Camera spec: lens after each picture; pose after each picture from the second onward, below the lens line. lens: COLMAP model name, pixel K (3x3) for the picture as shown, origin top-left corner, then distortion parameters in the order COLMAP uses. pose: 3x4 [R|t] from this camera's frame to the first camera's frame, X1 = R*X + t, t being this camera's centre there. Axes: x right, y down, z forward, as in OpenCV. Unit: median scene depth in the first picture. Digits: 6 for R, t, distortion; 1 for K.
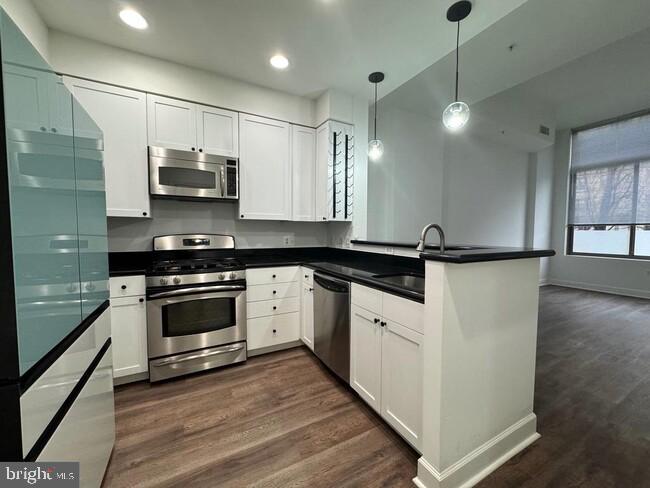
lens RADIAL K [[259.0, 0, 323.3], [0, 259.0, 245.6], [0, 0, 1]] dist [0.001436, -0.000576]
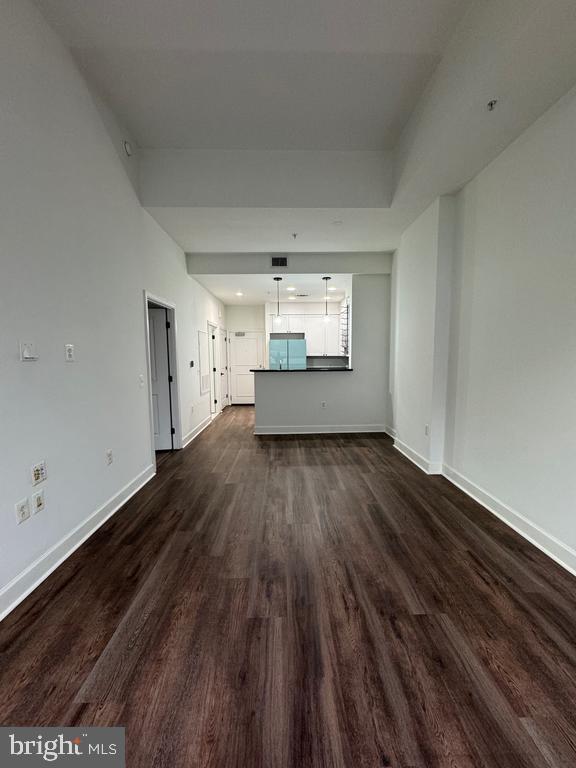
lens RADIAL K [[306.1, 0, 287.9], [0, 306.1, 383.7], [0, 0, 1]] dist [0.001436, -0.000576]
pose [[-0.460873, 0.082774, -0.883597, 2.311035], [-0.034476, 0.993219, 0.111025, -0.149054], [0.886796, 0.081631, -0.454894, 1.806304]]
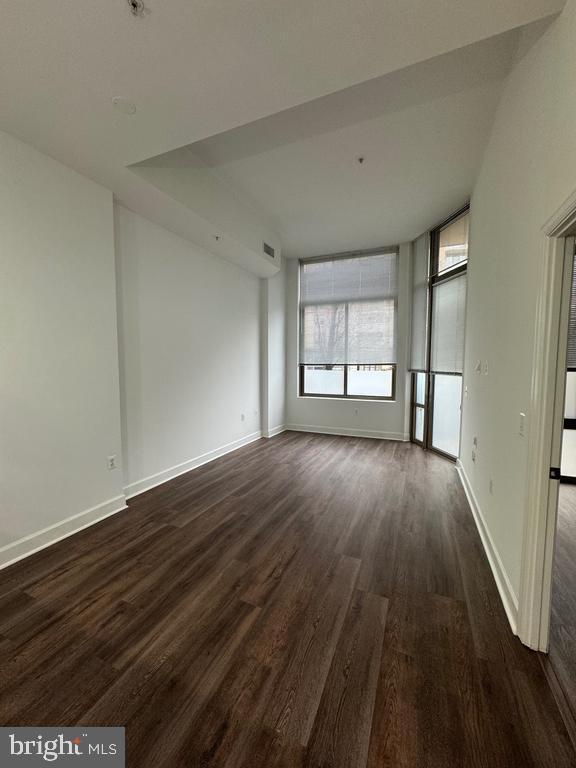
lens RADIAL K [[306.1, 0, 291.2], [0, 306.1, 381.9], [0, 0, 1]] dist [0.001436, -0.000576]
pose [[0.782376, -0.045240, 0.621161, 0.576661], [0.032303, 0.998964, 0.032069, -0.120941], [-0.621968, -0.005024, 0.783026, 0.400302]]
